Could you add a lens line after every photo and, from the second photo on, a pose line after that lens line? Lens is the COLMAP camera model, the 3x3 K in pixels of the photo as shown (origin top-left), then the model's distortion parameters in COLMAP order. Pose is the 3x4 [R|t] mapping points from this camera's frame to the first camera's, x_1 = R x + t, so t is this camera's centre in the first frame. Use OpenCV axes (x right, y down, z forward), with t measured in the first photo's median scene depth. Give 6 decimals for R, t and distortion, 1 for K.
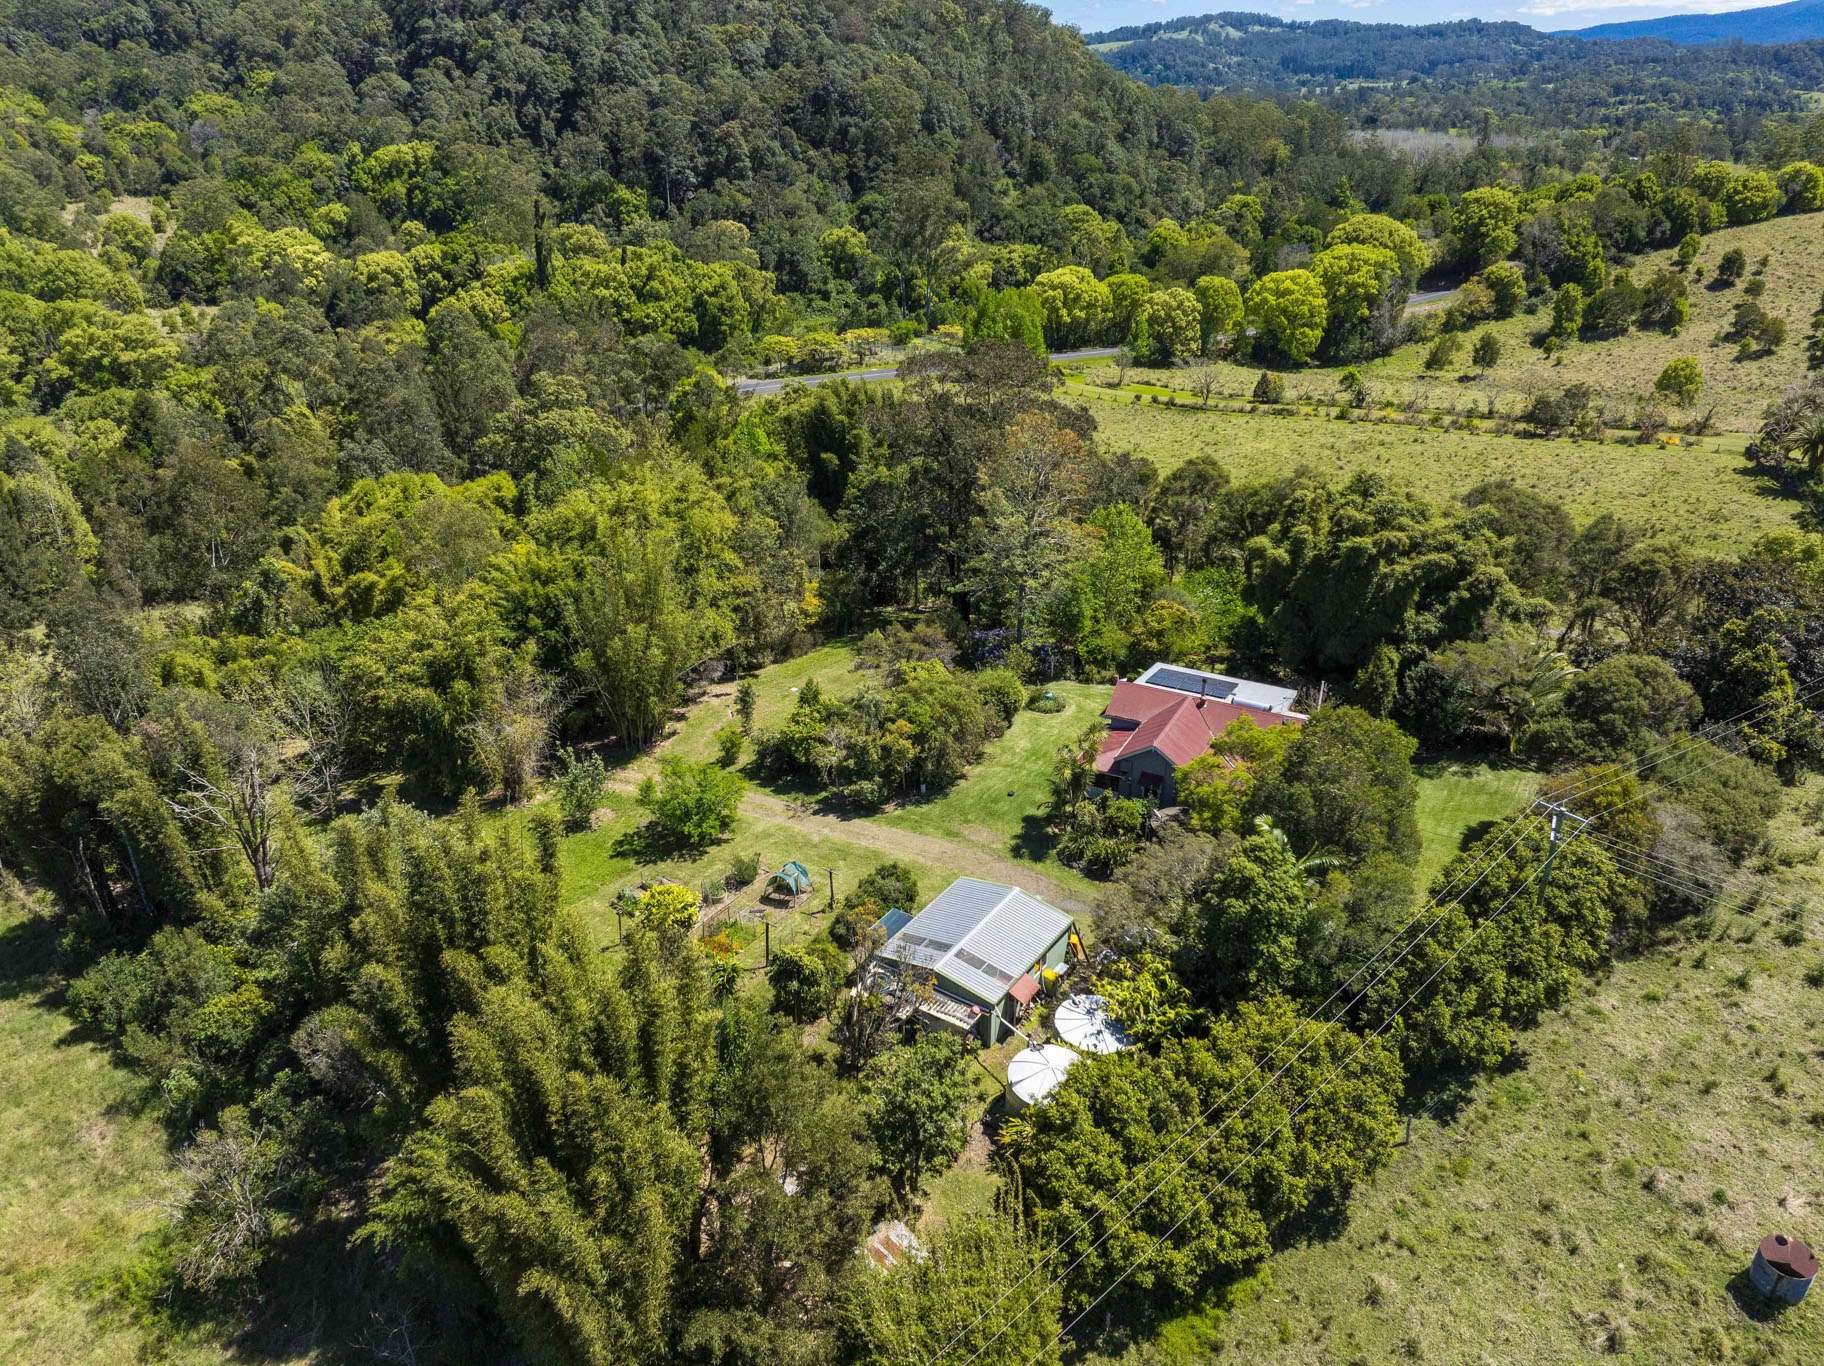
lens RADIAL K [[1267.2, 0, 912.0], [0, 1267.2, 683.0], [0, 0, 1]] dist [-0.034280, 0.000241]
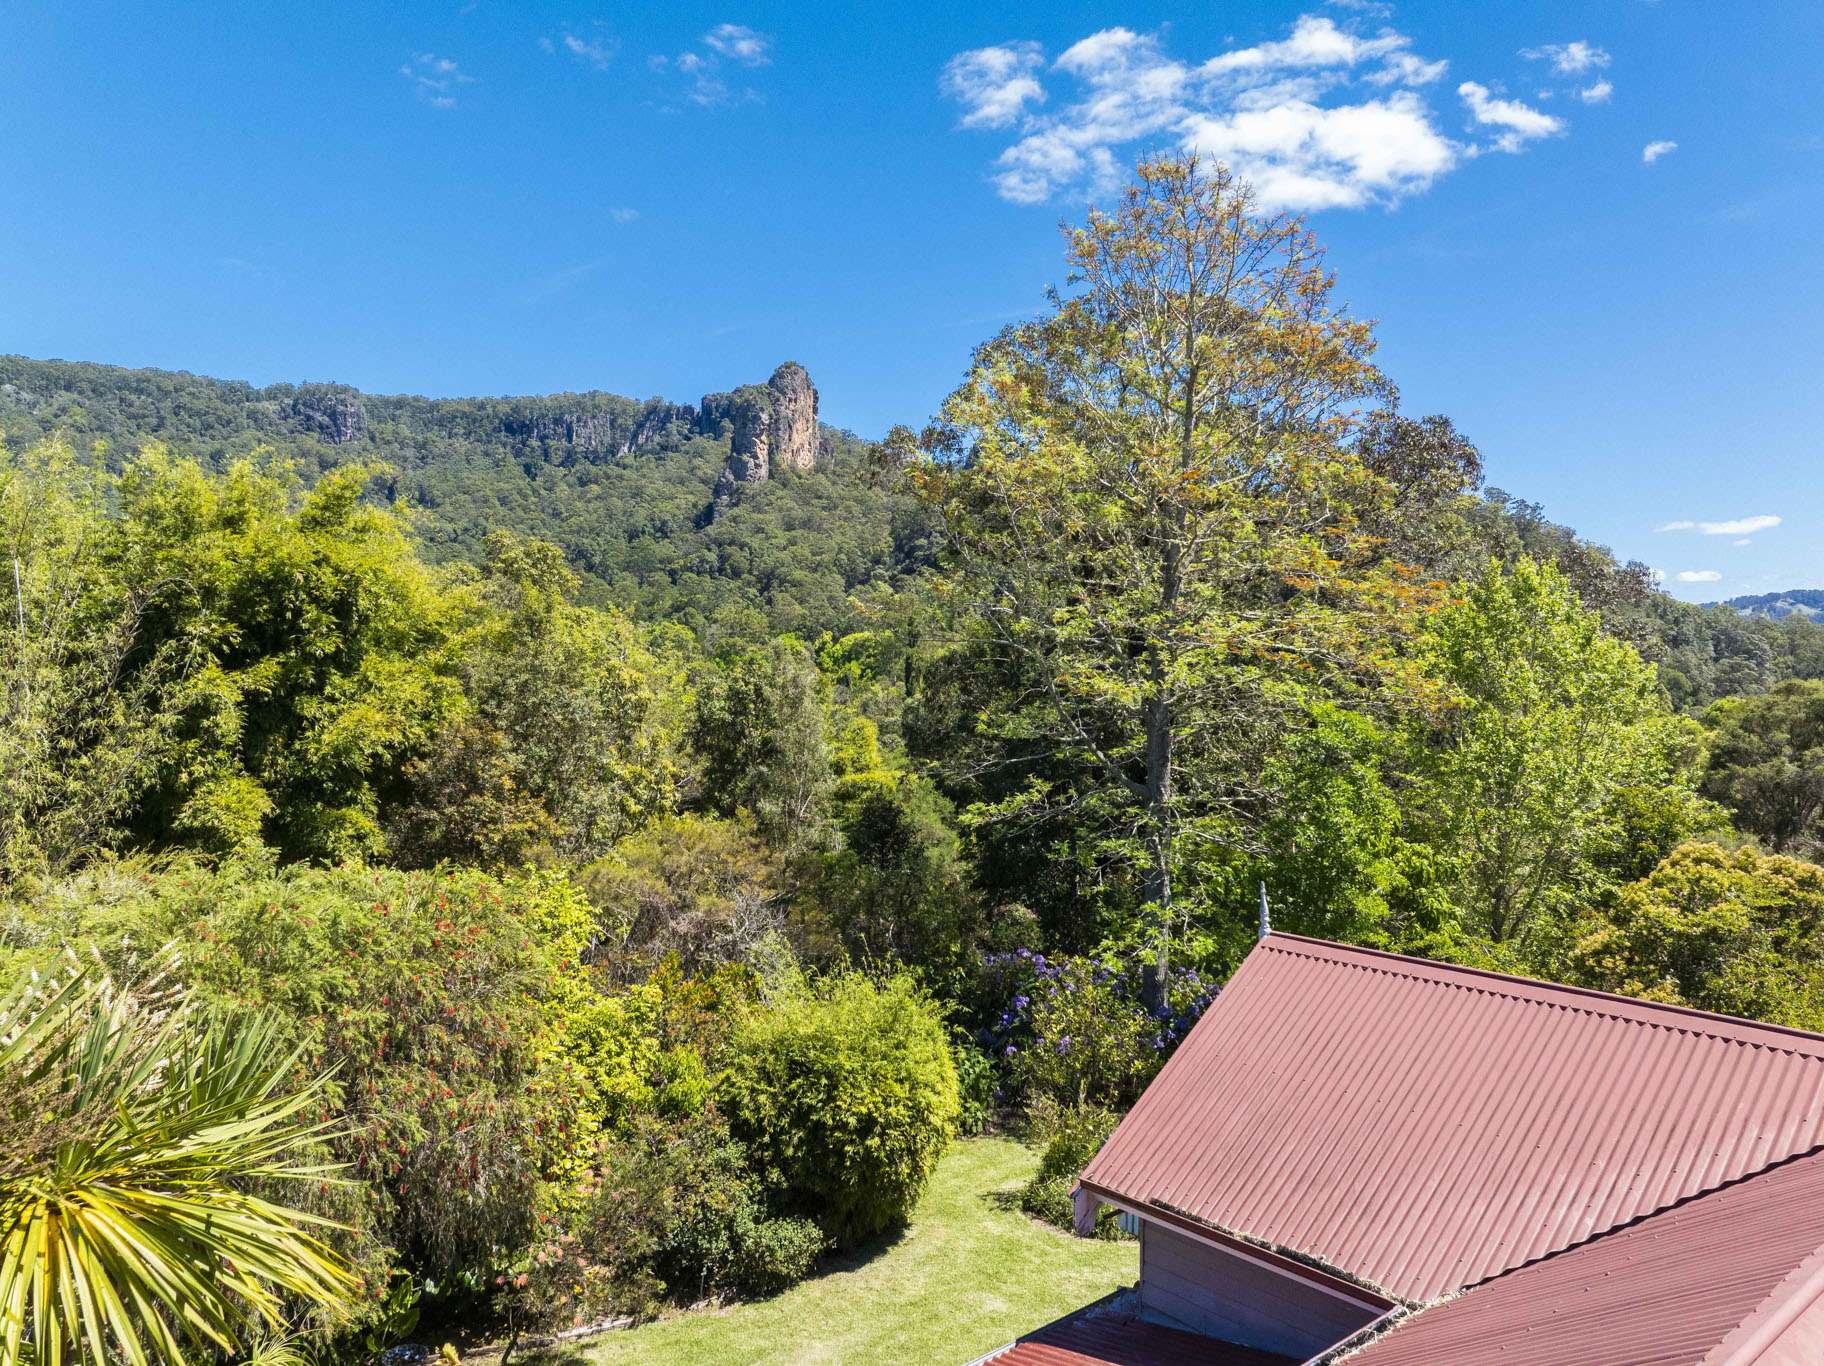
lens RADIAL K [[1267.2, 0, 912.0], [0, 1267.2, 683.0], [0, 0, 1]] dist [-0.034280, 0.000241]
pose [[0.921439, 0.000321, -0.388524, 0.029737], [-0.163068, 0.907976, -0.385989, 0.004501], [0.352647, 0.419021, 0.836697, 0.144634]]
